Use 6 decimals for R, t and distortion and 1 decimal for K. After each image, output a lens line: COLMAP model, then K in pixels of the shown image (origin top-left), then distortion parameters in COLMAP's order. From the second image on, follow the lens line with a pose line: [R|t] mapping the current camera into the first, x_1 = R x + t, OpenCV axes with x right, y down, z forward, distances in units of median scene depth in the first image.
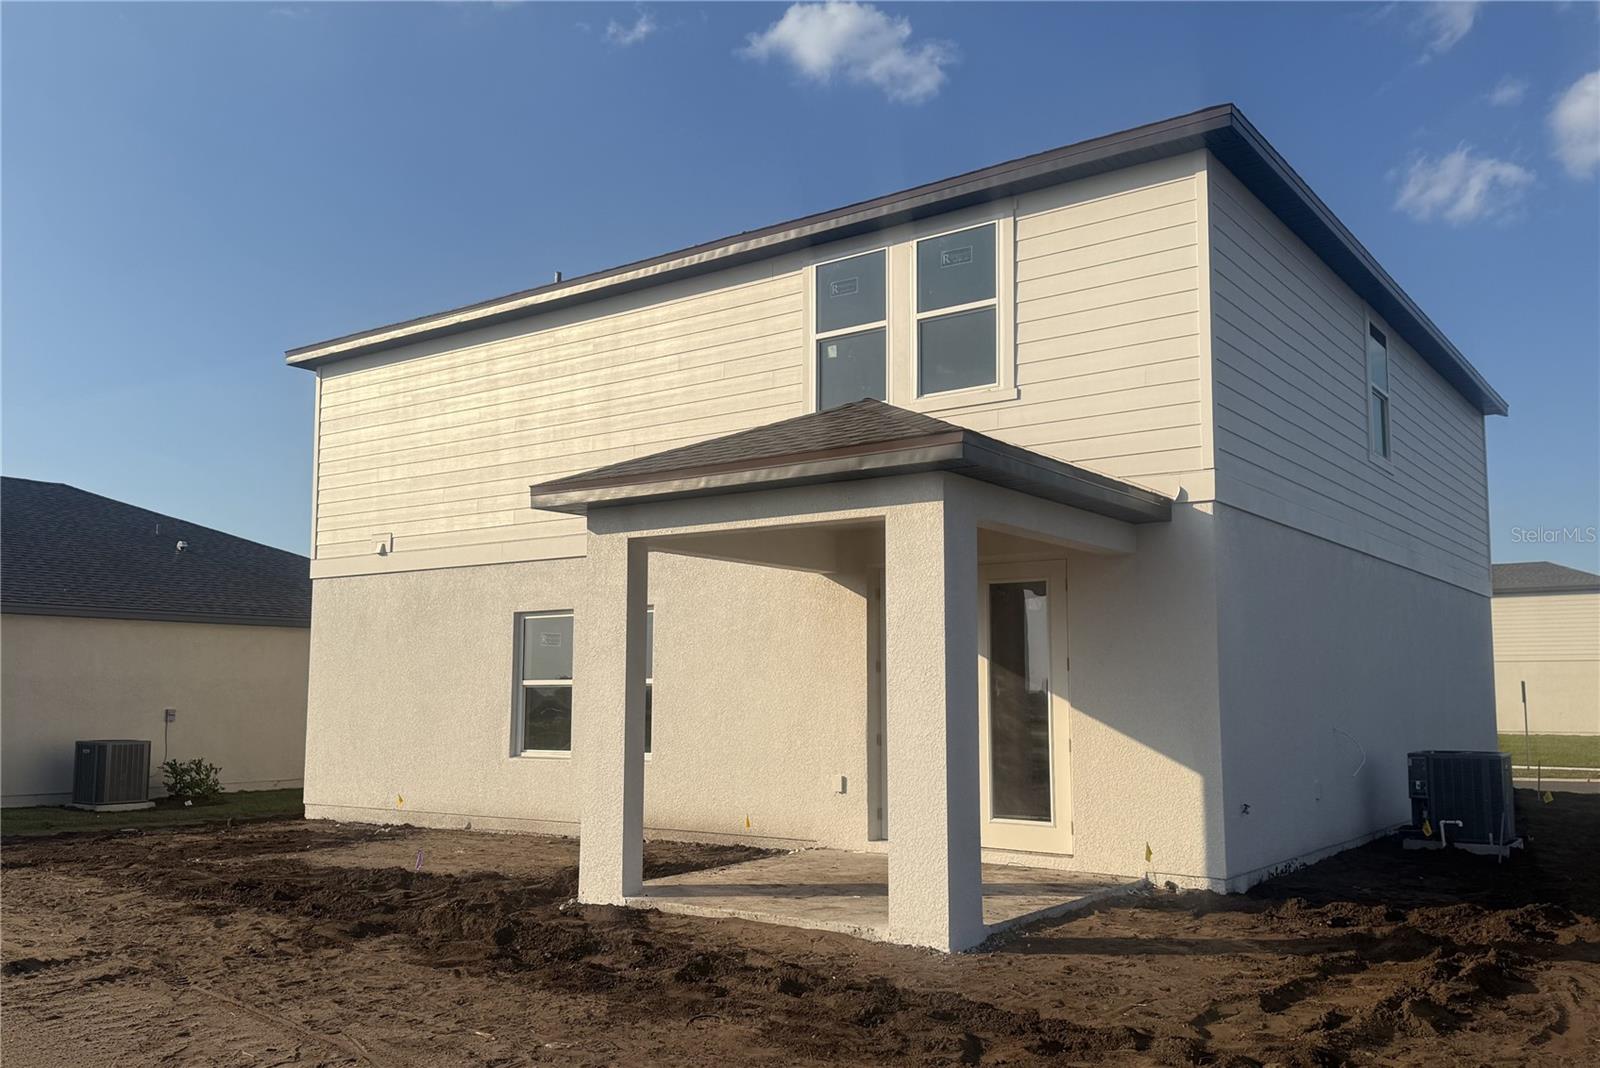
lens RADIAL K [[1301.8, 0, 800.0], [0, 1301.8, 534.0], [0, 0, 1]] dist [-0.011972, -0.004324]
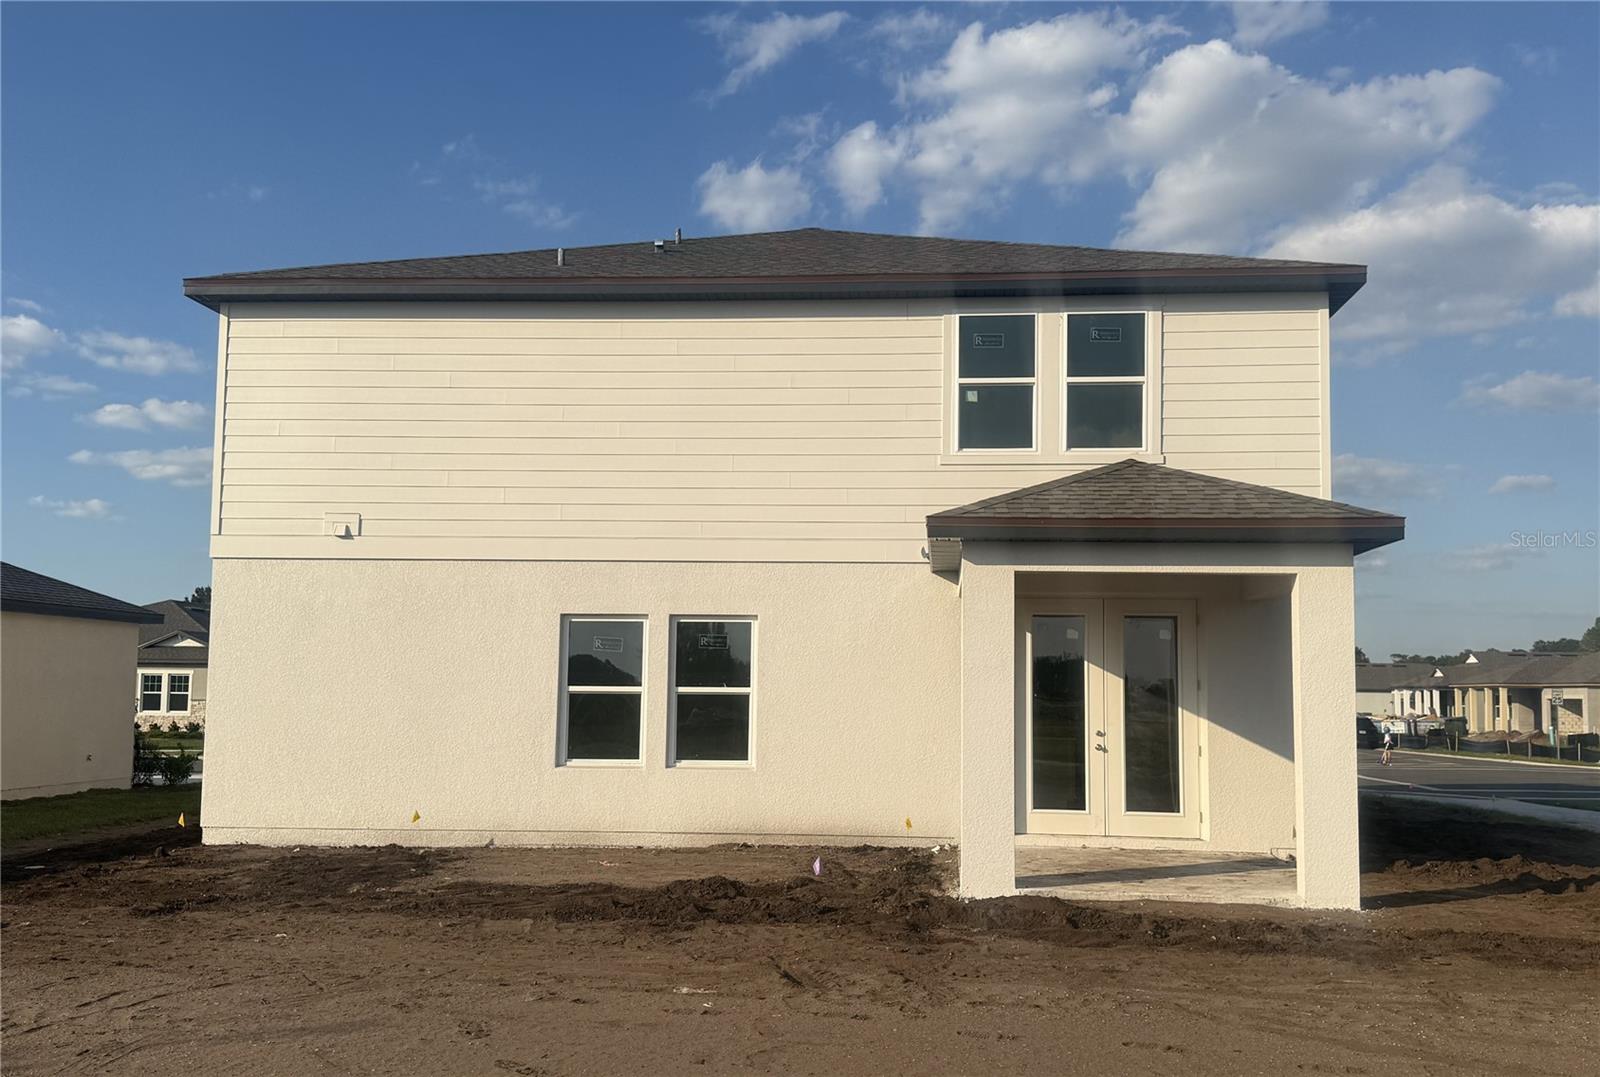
lens RADIAL K [[1410.1, 0, 800.0], [0, 1410.1, 538.5], [0, 0, 1]] dist [-0.009525, -0.007642]
pose [[0.856847, 0.065722, 0.511365, -0.705192], [-0.076092, 0.997101, -0.000649, -0.007971], [-0.509925, -0.038354, 0.859364, 0.041626]]
